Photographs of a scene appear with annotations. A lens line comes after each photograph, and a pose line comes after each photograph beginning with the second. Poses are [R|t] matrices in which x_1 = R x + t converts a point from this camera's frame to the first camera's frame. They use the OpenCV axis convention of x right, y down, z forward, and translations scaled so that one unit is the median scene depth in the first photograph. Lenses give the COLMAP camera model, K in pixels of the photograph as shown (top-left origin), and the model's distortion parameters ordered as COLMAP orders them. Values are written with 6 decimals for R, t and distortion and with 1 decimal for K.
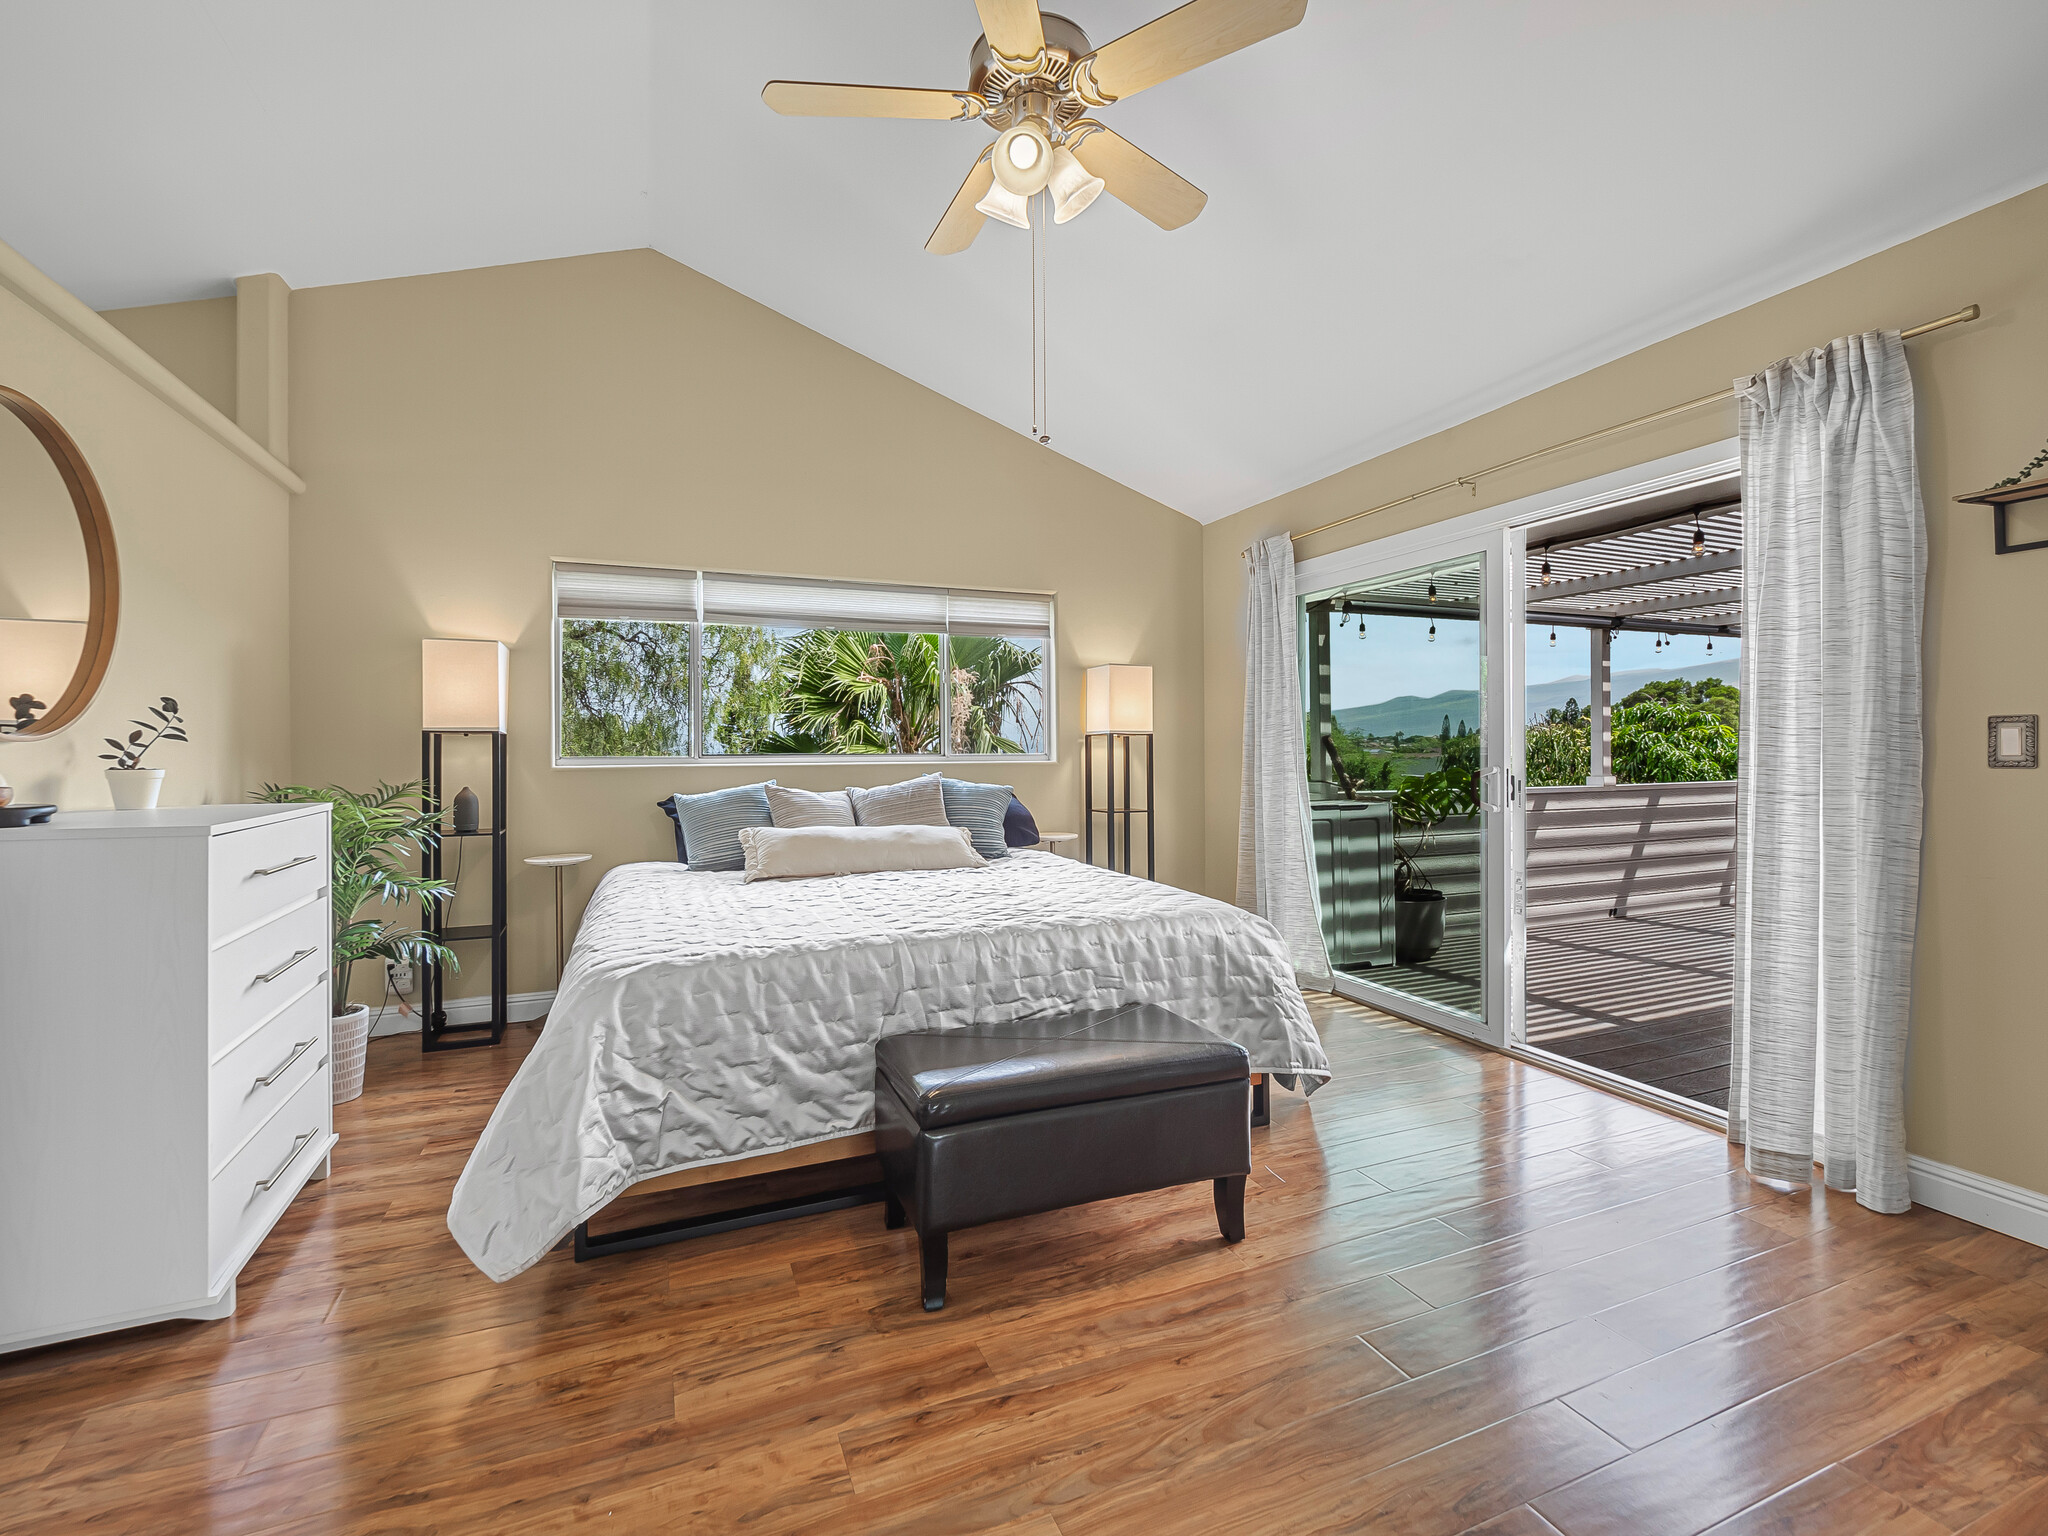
lens RADIAL K [[891.3, 0, 988.7], [0, 891.3, 753.3], [0, 0, 1]] dist [0.013075, -0.000276]
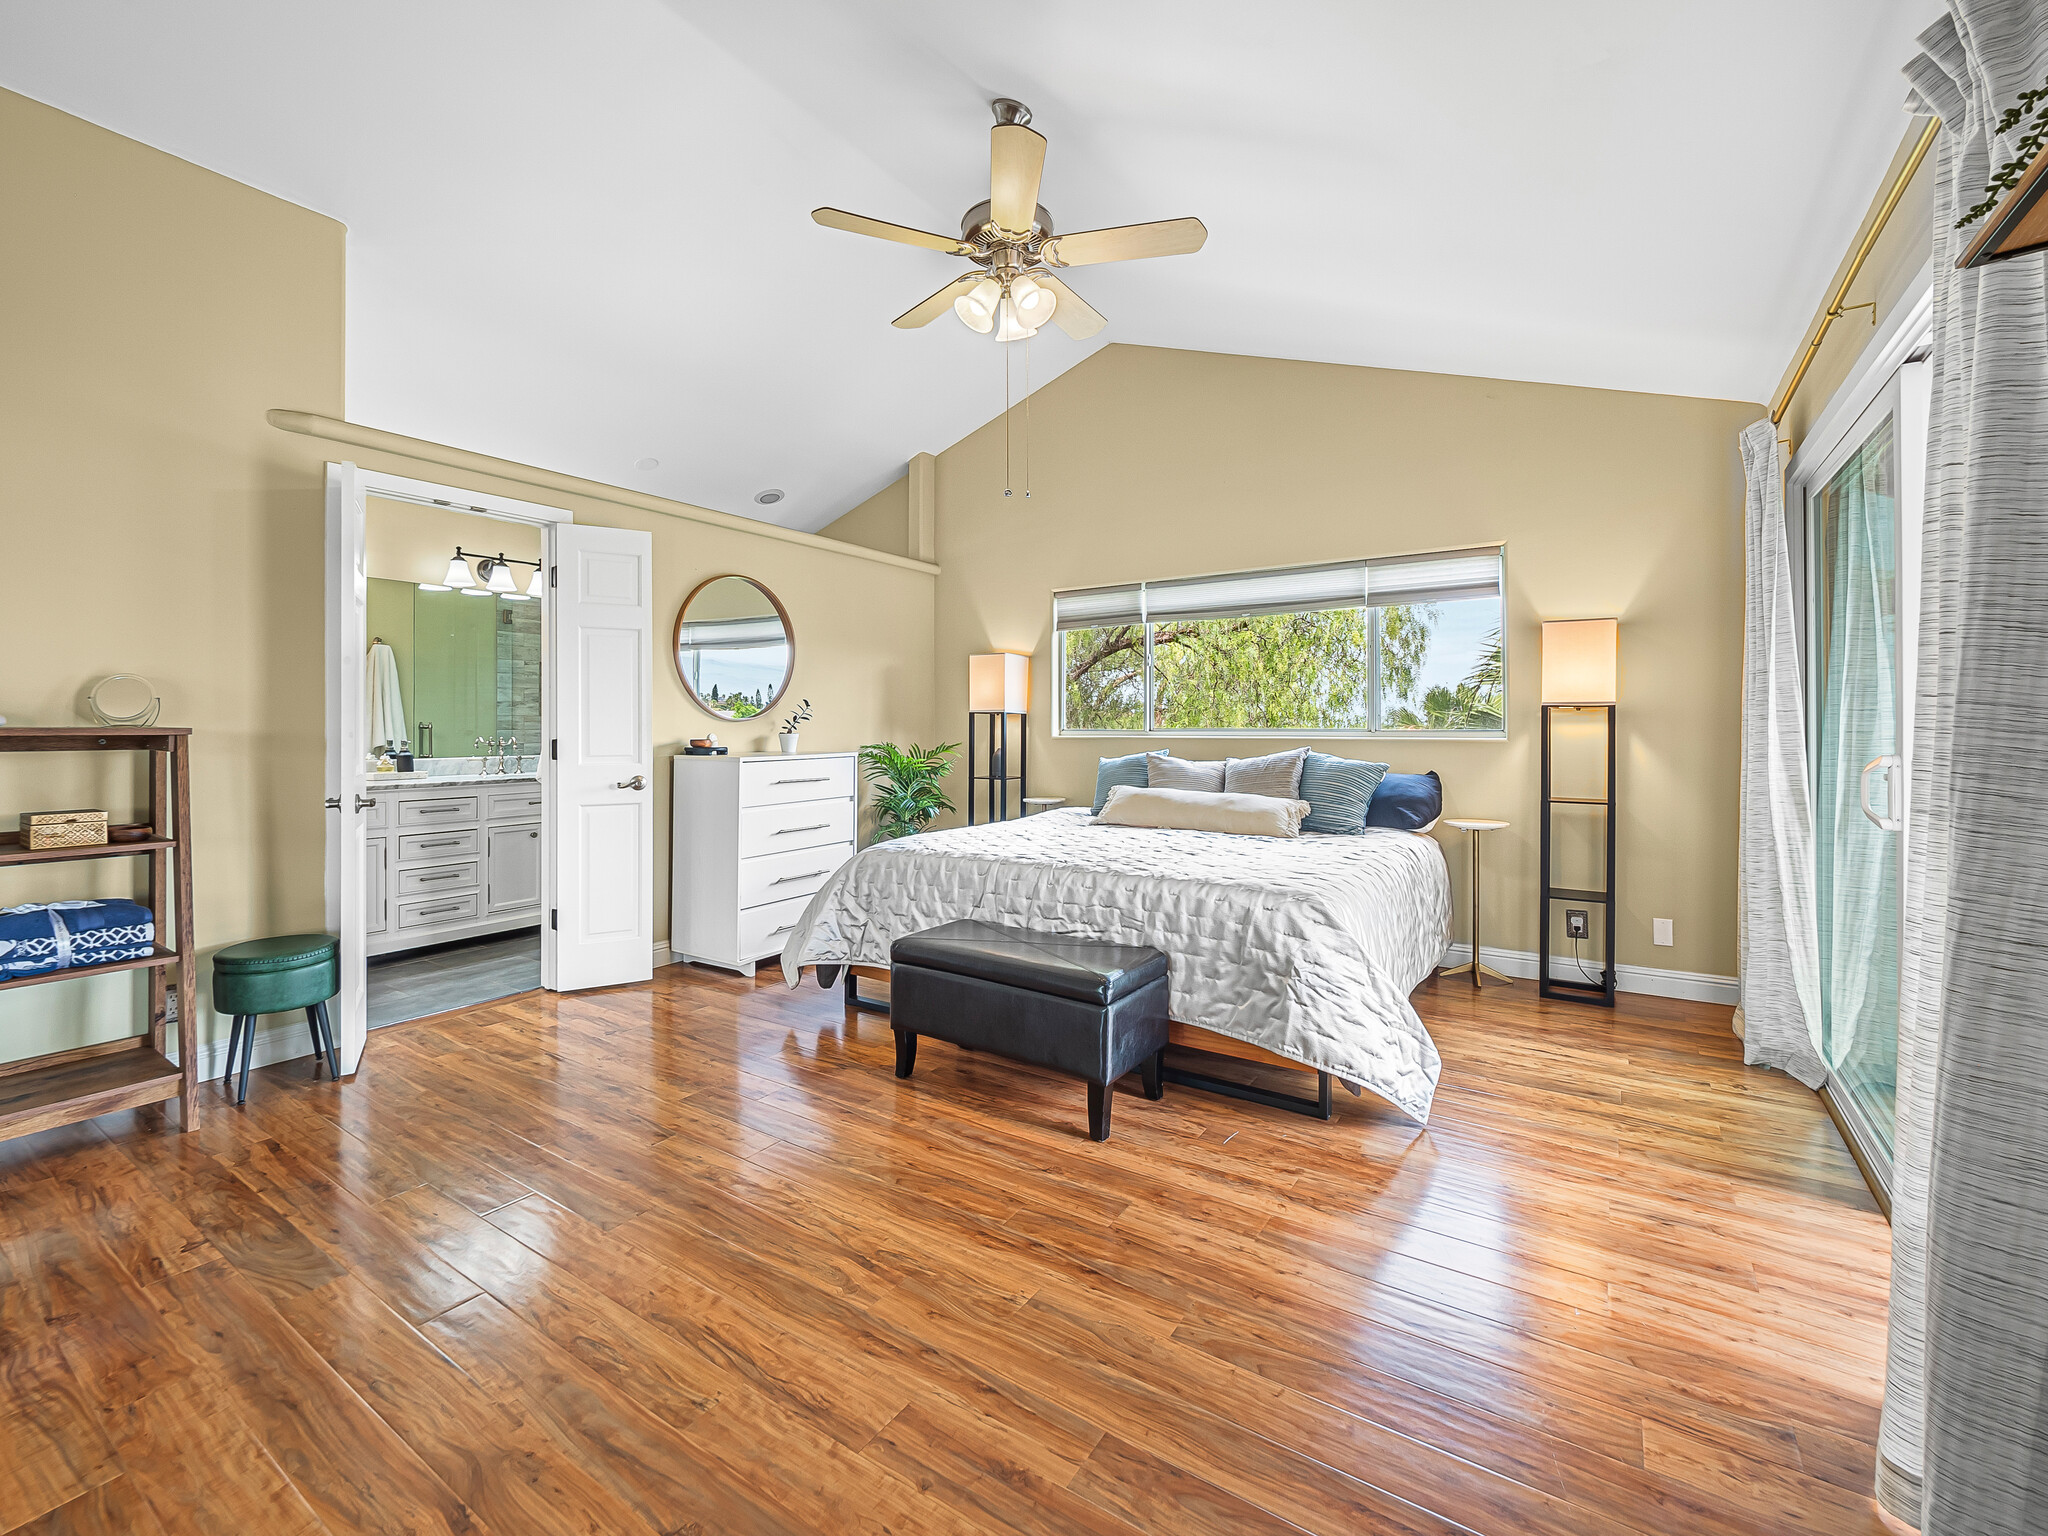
lens RADIAL K [[891.3, 0, 988.7], [0, 891.3, 753.3], [0, 0, 1]] dist [0.013075, -0.000276]
pose [[0.545678, 0.028611, -0.837507, 1.004919], [-0.005196, 0.999513, 0.030760, -0.001932], [0.837979, -0.012433, 0.545561, 0.206856]]
